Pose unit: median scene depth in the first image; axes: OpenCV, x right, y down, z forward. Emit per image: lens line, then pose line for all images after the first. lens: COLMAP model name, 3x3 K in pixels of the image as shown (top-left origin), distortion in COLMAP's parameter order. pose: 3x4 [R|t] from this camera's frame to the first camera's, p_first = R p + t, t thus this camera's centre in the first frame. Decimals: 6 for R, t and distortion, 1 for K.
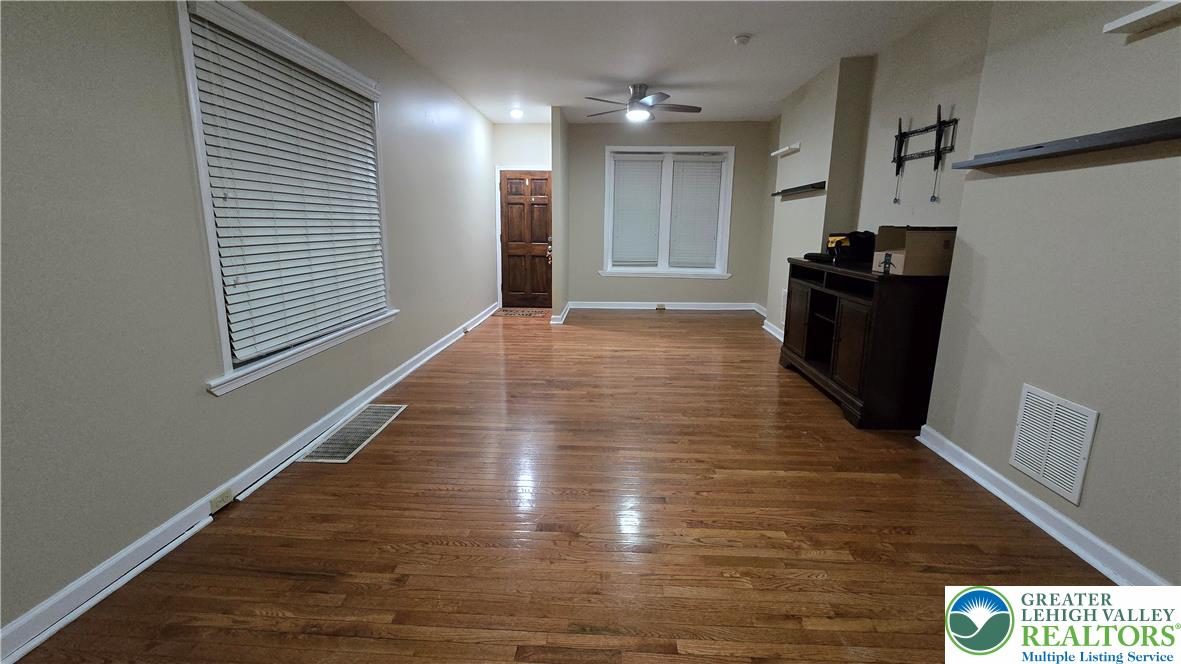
lens RADIAL K [[481.4, 0, 586.2], [0, 481.4, 318.1], [0, 0, 1]] dist [-0.002528, -0.000413]
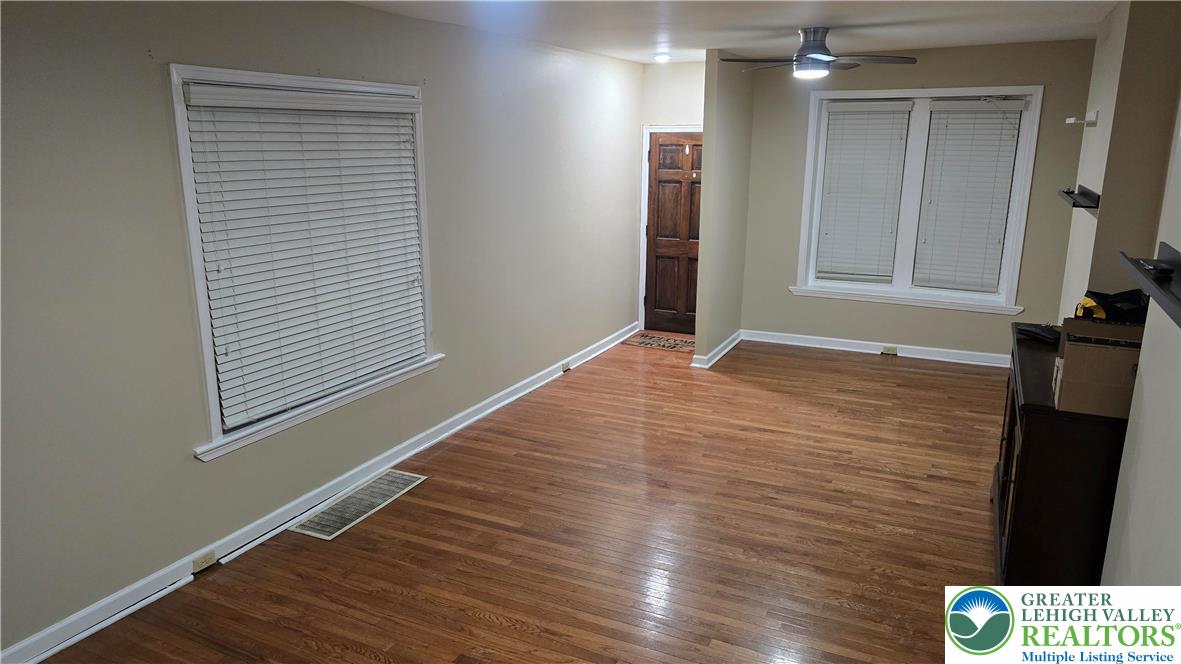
lens RADIAL K [[788.4, 0, 590.5], [0, 788.4, 332.0], [0, 0, 1]] dist [0.067397, -0.071262]
pose [[0.922433, 0.085875, -0.376489, 0.405443], [-0.068964, 0.995920, 0.058195, -0.178294], [0.379950, -0.027716, 0.924592, -0.172620]]
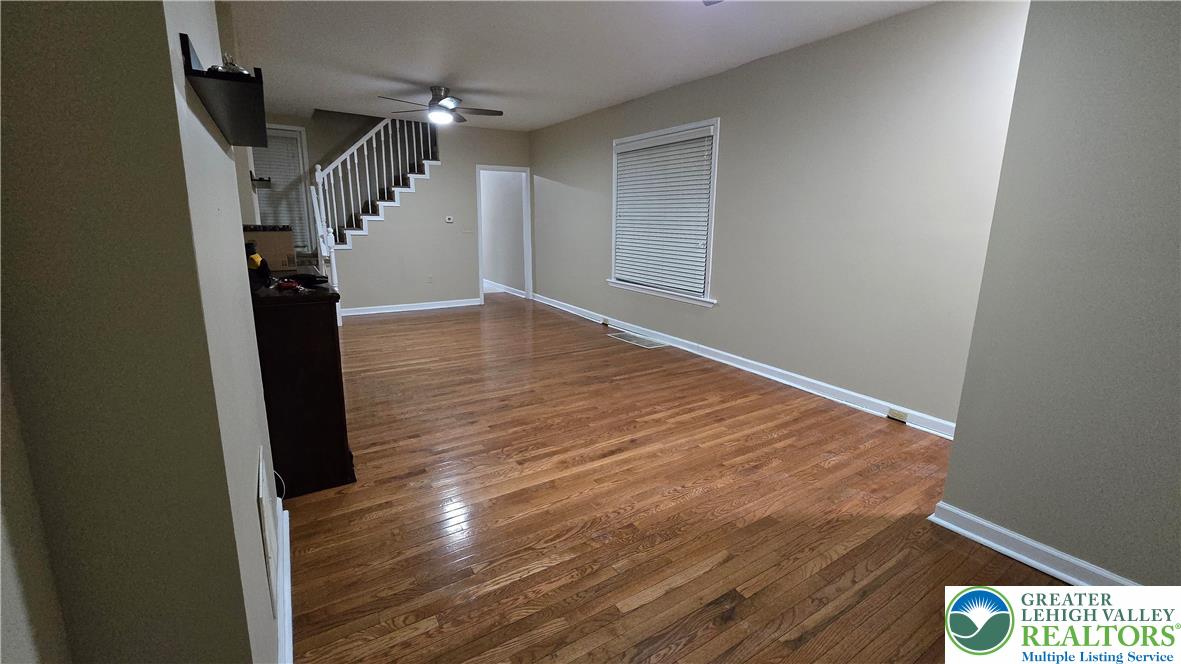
lens RADIAL K [[479.8, 0, 584.7], [0, 479.8, 327.9], [0, 0, 1]] dist [-0.000865, -0.000096]
pose [[-0.811435, 0.113814, -0.573254, 0.659582], [-0.130864, 0.920568, 0.368006, -0.415081], [0.569604, 0.373631, -0.732087, 2.021404]]
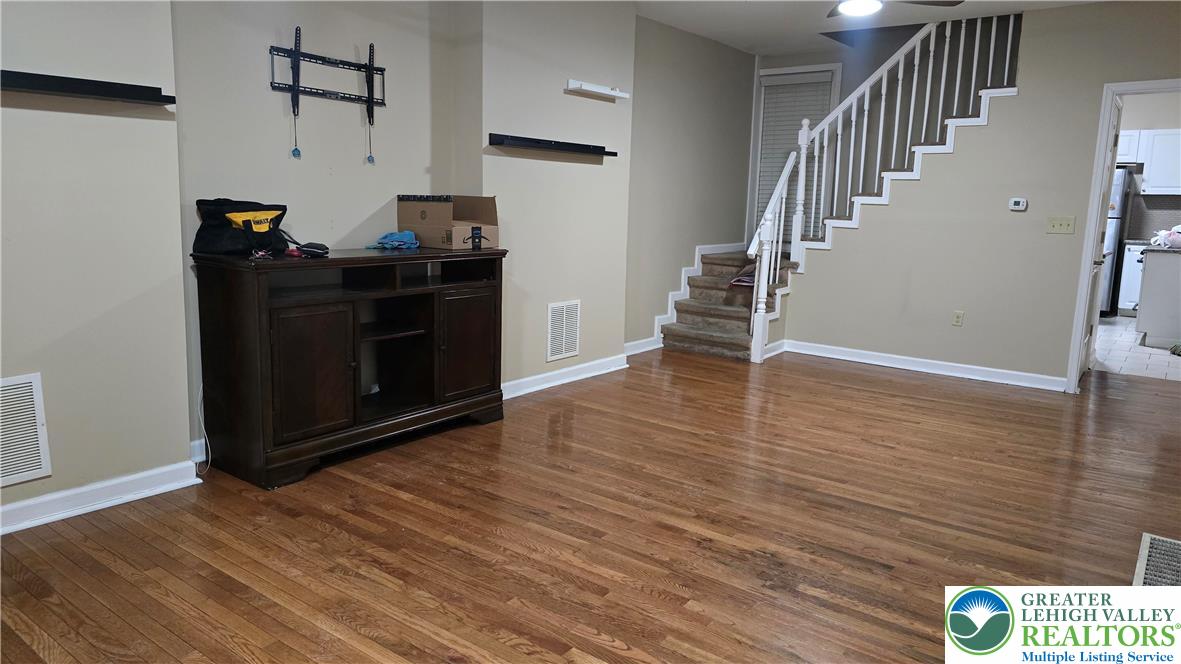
lens RADIAL K [[788.4, 0, 590.5], [0, 788.4, 332.0], [0, 0, 1]] dist [0.067397, -0.071262]
pose [[-0.831404, -0.121481, 0.542227, -0.336702], [0.076908, 0.941261, 0.328804, -0.374130], [-0.550321, 0.315070, -0.773225, 1.864689]]
